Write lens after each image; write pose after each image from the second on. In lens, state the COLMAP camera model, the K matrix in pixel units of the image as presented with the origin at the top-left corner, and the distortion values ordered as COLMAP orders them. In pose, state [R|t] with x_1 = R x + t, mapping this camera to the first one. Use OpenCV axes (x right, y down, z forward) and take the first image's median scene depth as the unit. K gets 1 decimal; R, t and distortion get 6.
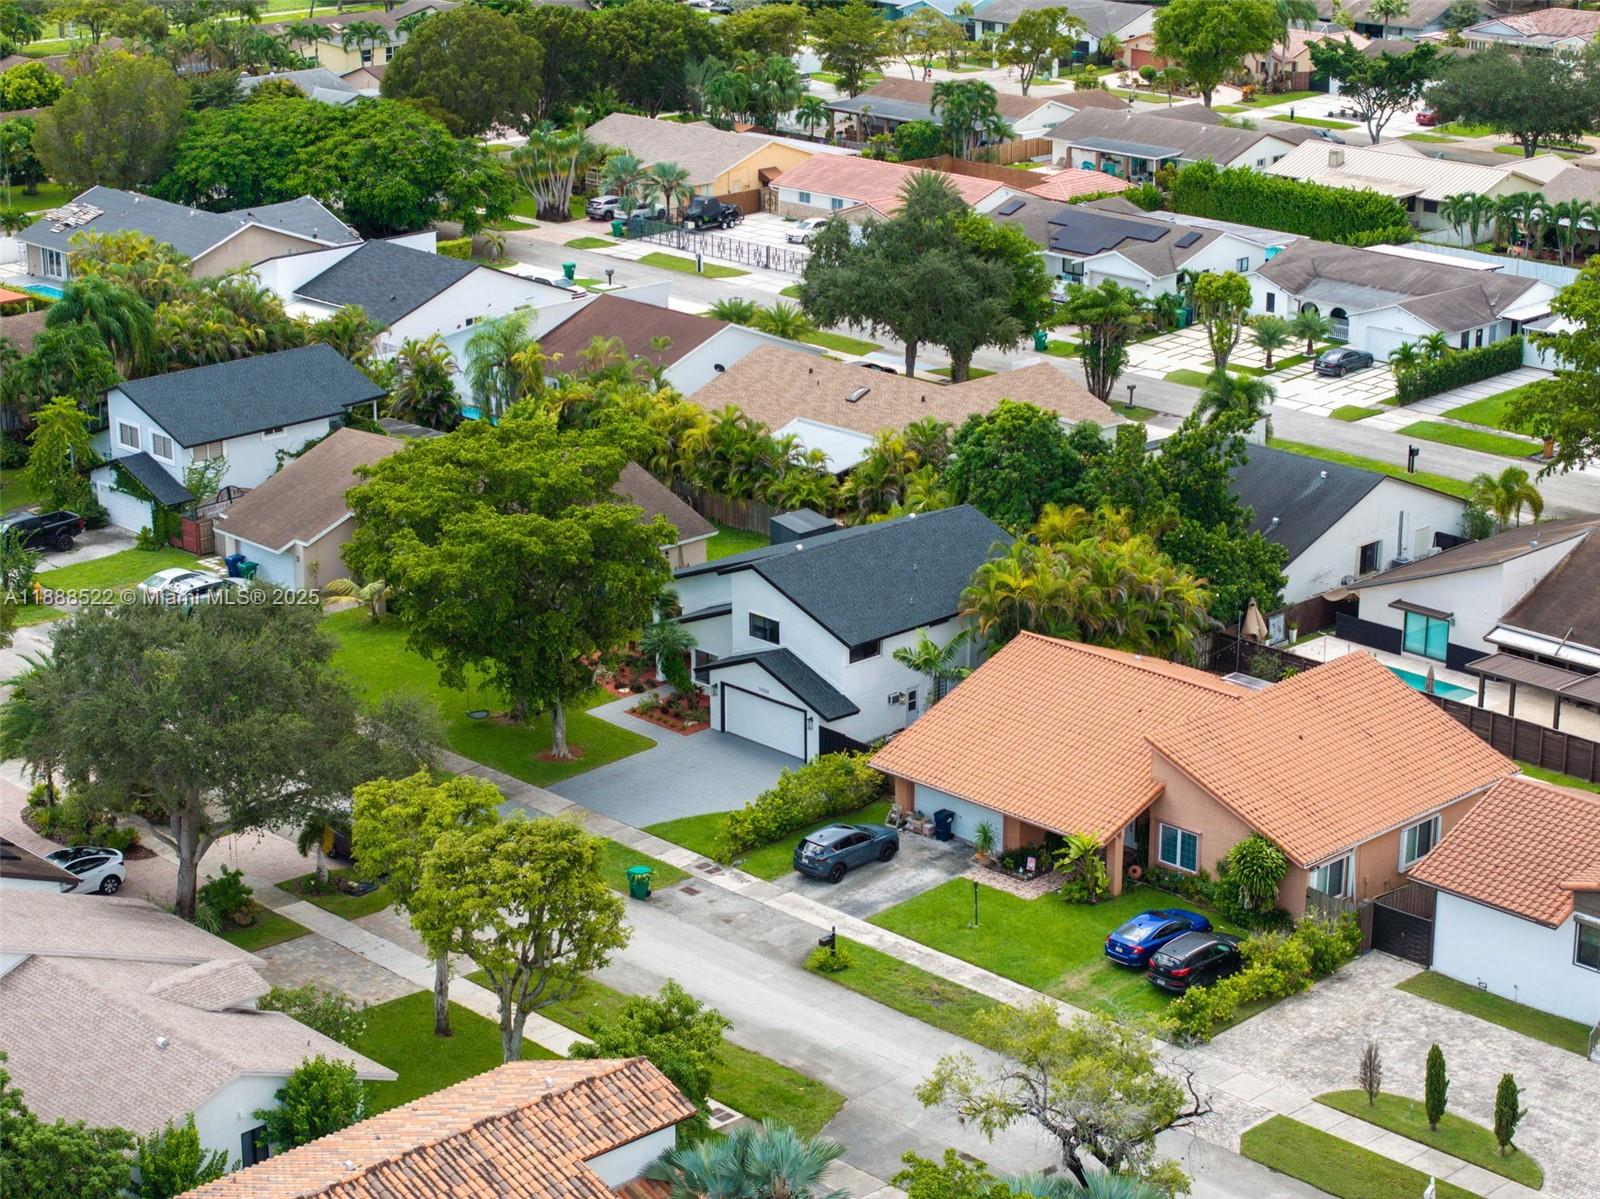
lens RADIAL K [[3039.2, 0, 800.0], [0, 3039.2, 599.5], [0, 0, 1]] dist [-0.146274, 0.247980]
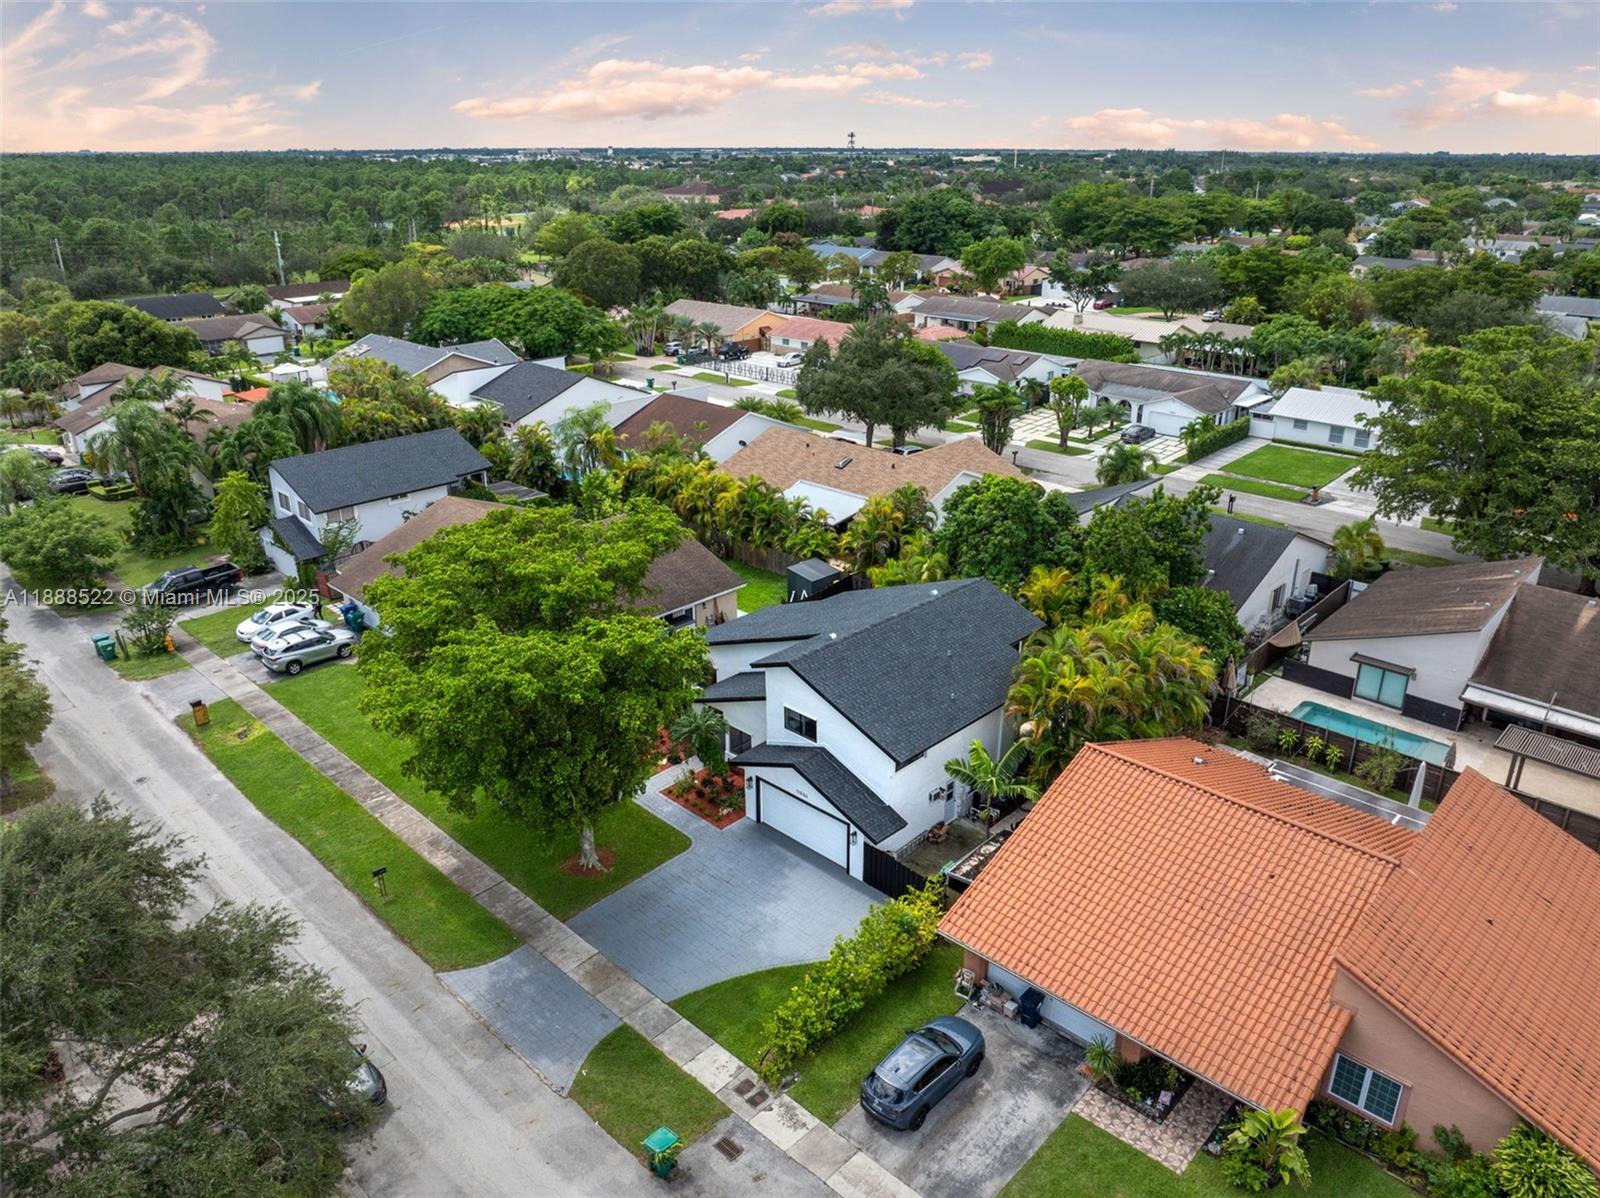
lens RADIAL K [[1130.9, 0, 800.0], [0, 1130.9, 599.0], [0, 0, 1]] dist [-0.028917, -0.003228]
pose [[0.999515, -0.011316, 0.029028, -0.017414], [0.009260, 0.997503, 0.070008, -0.044055], [-0.029748, -0.069705, 0.997124, 0.509457]]
